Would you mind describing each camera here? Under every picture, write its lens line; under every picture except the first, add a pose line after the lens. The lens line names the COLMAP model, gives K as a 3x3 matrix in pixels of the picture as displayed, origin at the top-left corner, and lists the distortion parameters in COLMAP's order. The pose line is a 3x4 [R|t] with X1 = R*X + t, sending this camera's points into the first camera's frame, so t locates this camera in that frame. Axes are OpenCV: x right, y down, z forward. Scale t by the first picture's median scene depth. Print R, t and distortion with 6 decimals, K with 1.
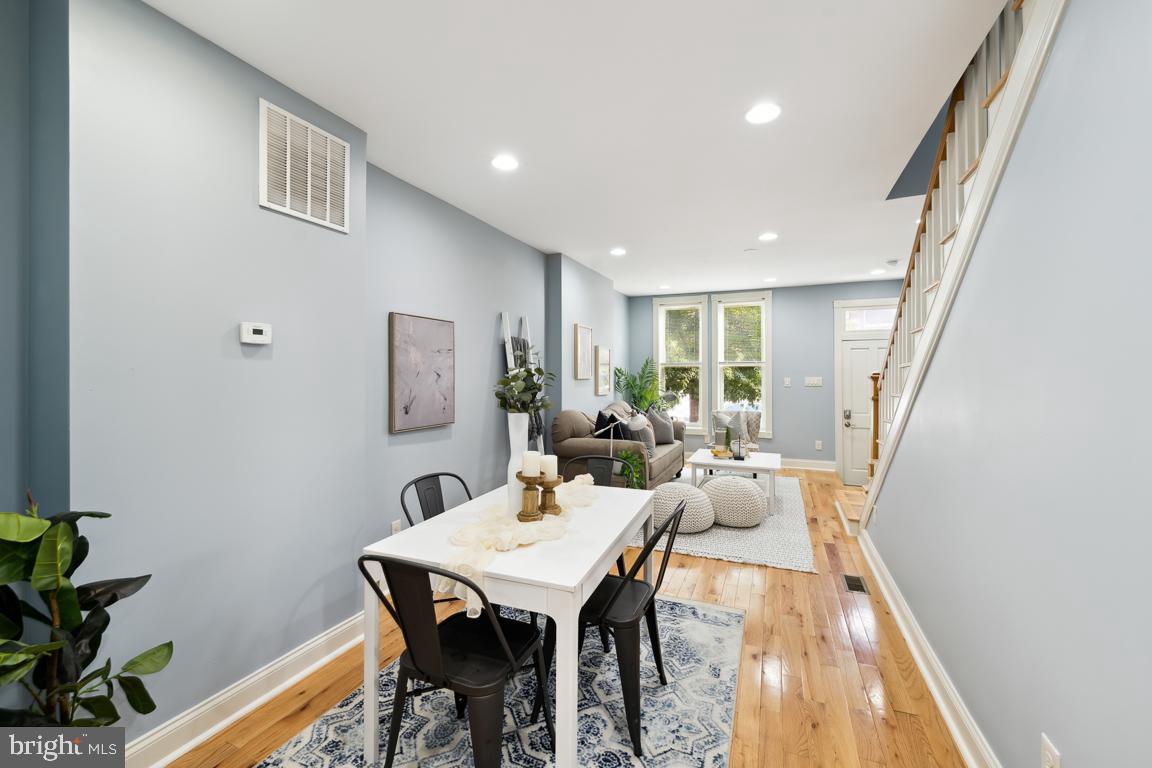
lens RADIAL K [[474.6, 0, 569.4], [0, 474.6, 372.5], [0, 0, 1]] dist [0.001558, -0.000194]
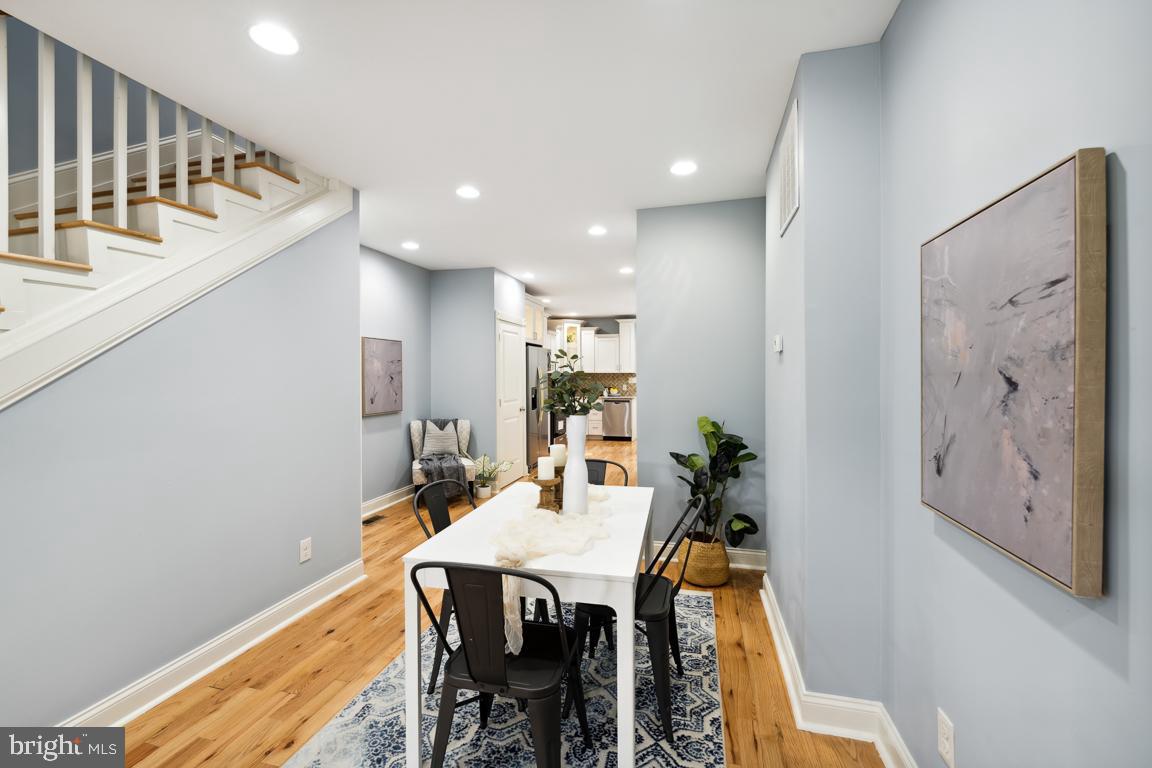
lens RADIAL K [[474.6, 0, 568.8], [0, 474.6, 377.1], [0, 0, 1]] dist [0.001558, -0.000194]
pose [[-0.989850, 0.003465, -0.142071, 0.015366], [0.003143, 0.999992, 0.002491, 0.000227], [0.142078, 0.002019, -0.989853, 0.583084]]
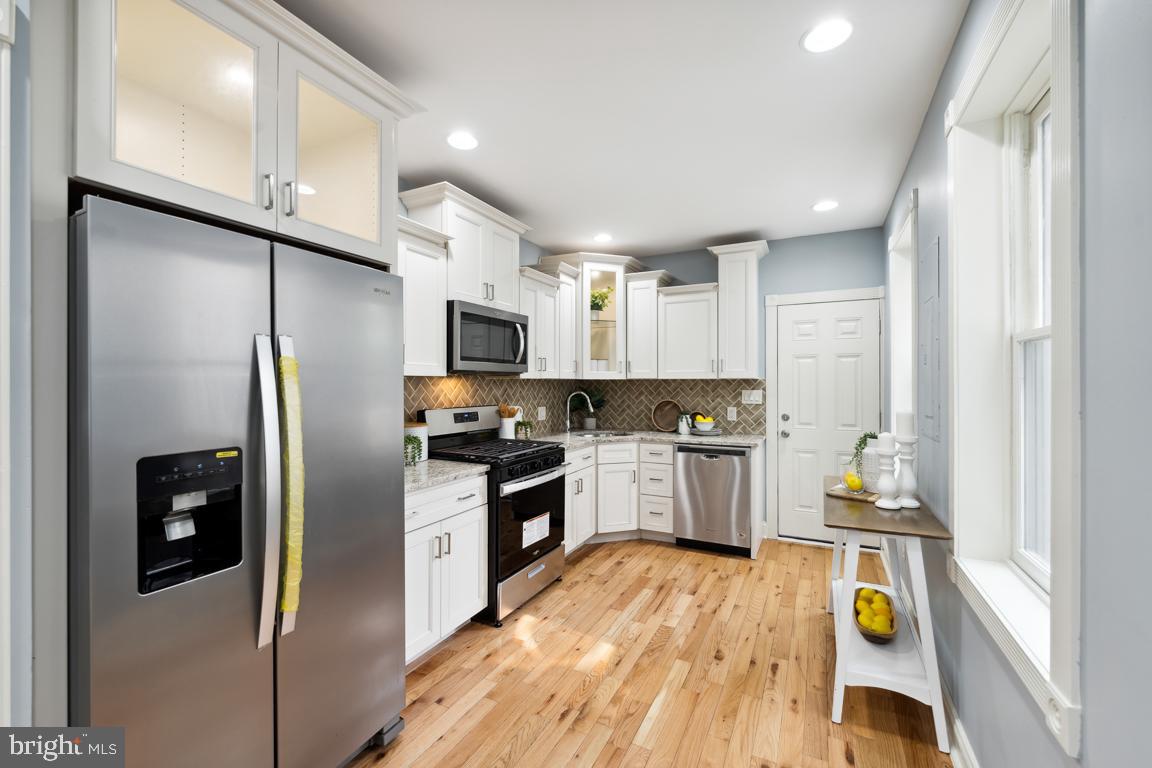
lens RADIAL K [[474.6, 0, 567.2], [0, 474.6, 382.0], [0, 0, 1]] dist [0.001558, -0.000194]
pose [[-0.997183, -0.002444, 0.074963, -0.188902], [-0.002860, 0.999981, -0.005434, -0.000566], [-0.074949, -0.005633, -0.997171, -0.183441]]
